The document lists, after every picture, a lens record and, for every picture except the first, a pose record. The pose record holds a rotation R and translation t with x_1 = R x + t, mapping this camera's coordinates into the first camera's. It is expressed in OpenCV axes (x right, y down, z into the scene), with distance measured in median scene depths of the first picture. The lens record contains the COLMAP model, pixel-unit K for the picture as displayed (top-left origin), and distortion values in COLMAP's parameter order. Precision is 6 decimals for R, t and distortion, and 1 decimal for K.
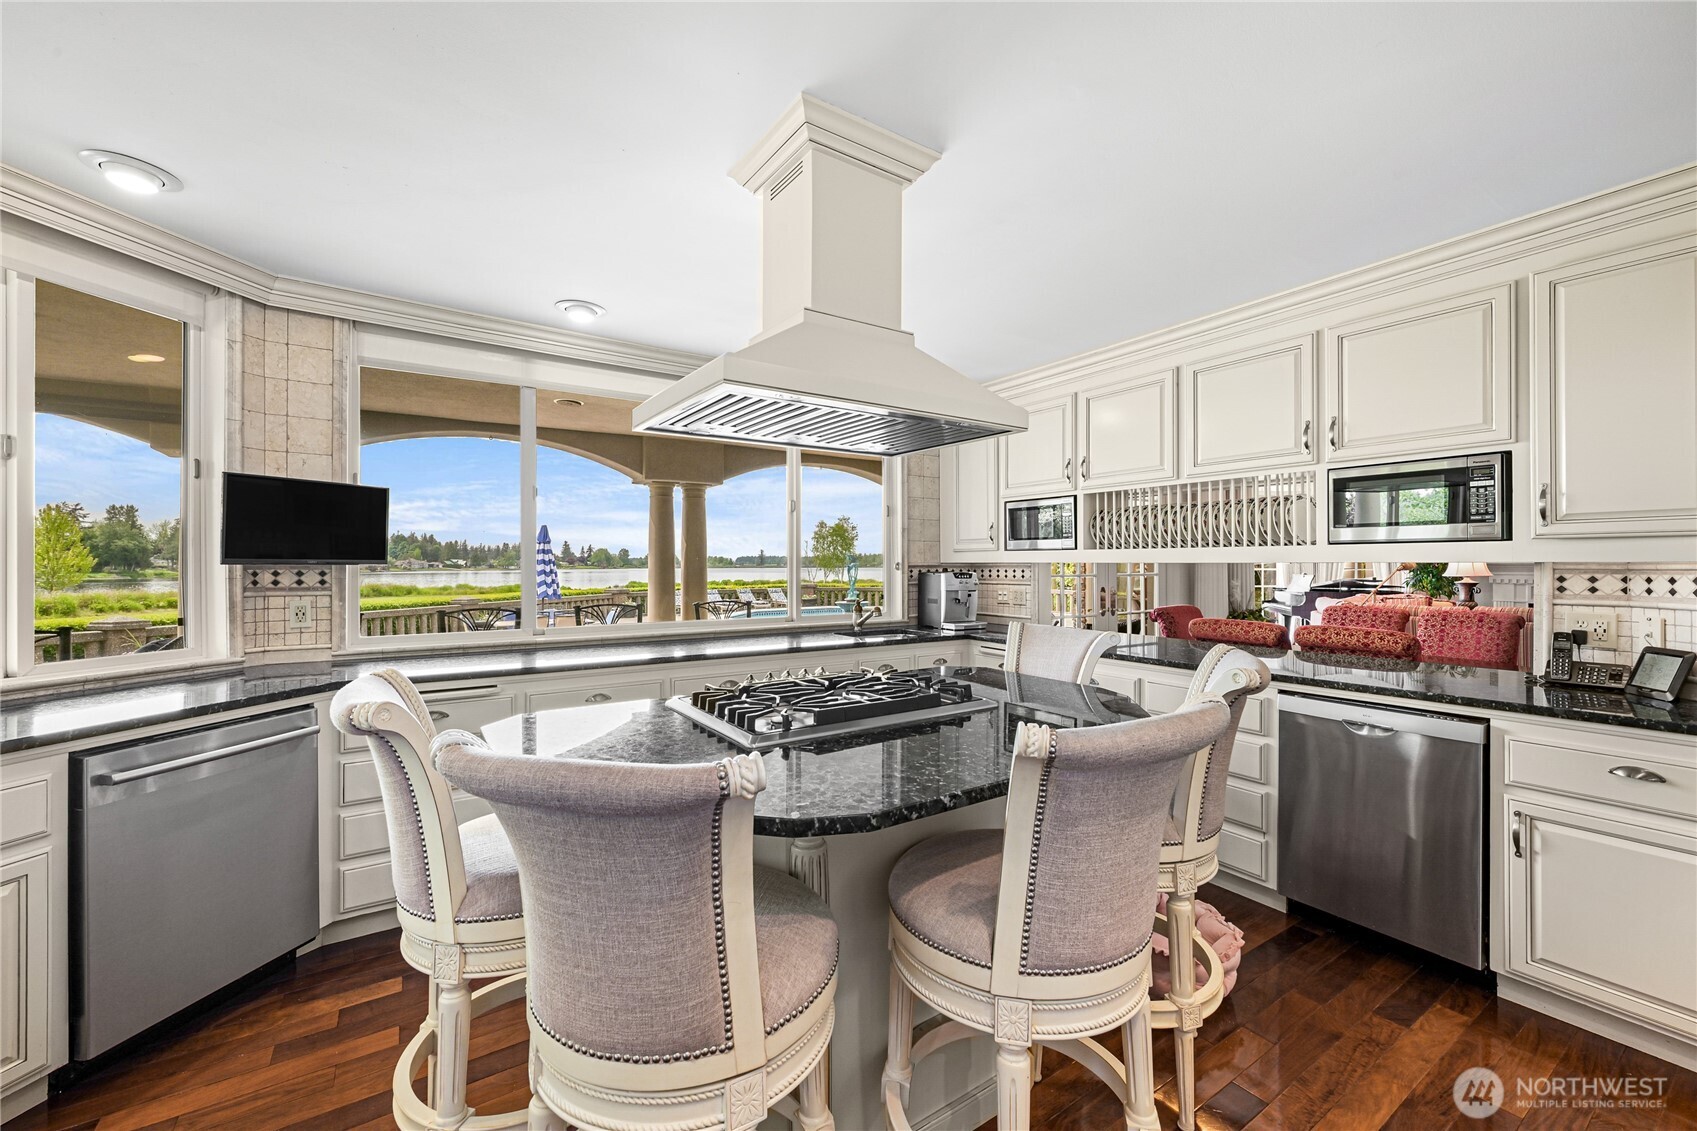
lens RADIAL K [[680.0, 0, 849.4], [0, 680.0, 560.7], [0, 0, 1]] dist [0.001850, 0.000154]
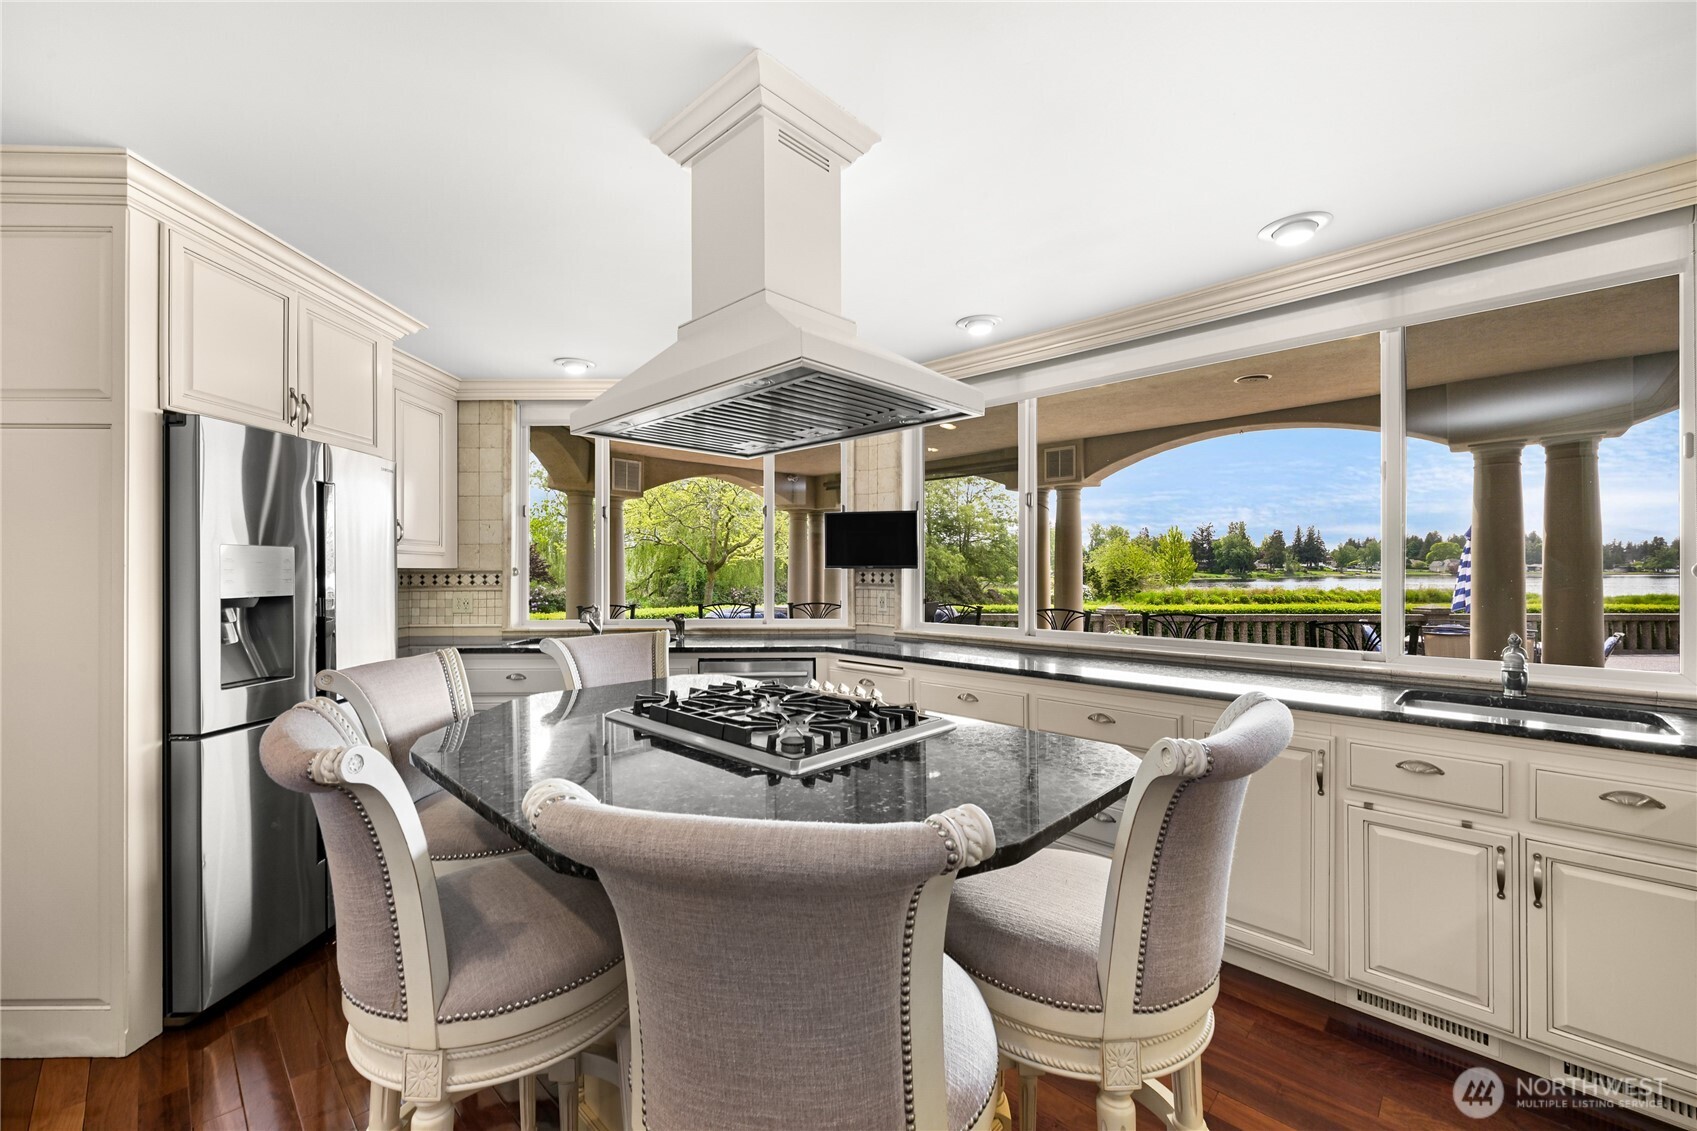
lens RADIAL K [[680.0, 0, 848.6], [0, 680.0, 566.3], [0, 0, 1]] dist [0.001850, 0.000154]
pose [[0.208860, -0.002475, -0.977942, 0.239854], [0.006407, 0.999979, -0.001162, 0.000737], [0.977925, -0.006023, 0.208872, 0.240710]]
